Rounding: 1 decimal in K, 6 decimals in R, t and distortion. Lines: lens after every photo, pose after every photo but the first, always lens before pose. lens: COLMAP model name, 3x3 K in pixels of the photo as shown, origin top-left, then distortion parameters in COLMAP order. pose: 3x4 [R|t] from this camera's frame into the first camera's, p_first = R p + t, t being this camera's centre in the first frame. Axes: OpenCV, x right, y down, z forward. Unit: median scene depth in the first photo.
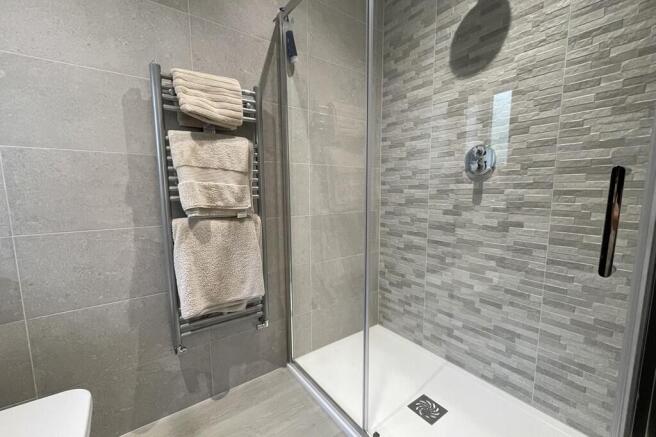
lens RADIAL K [[268.2, 0, 327.7], [0, 268.2, 226.3], [0, 0, 1]] dist [0.000337, 0.000044]
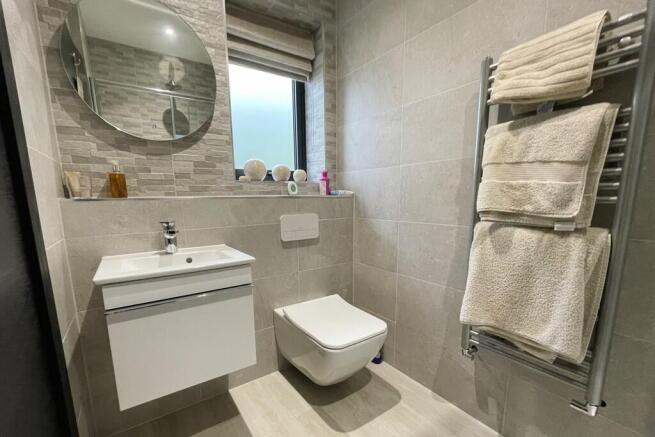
lens RADIAL K [[285.3, 0, 327.3], [0, 285.3, 243.8], [0, 0, 1]] dist [-0.000094, 0.000050]
pose [[-0.023547, 0.171424, -0.984916, 0.426960], [-0.117709, 0.977861, 0.173011, -0.057110], [0.992769, 0.120007, -0.002848, 0.439507]]
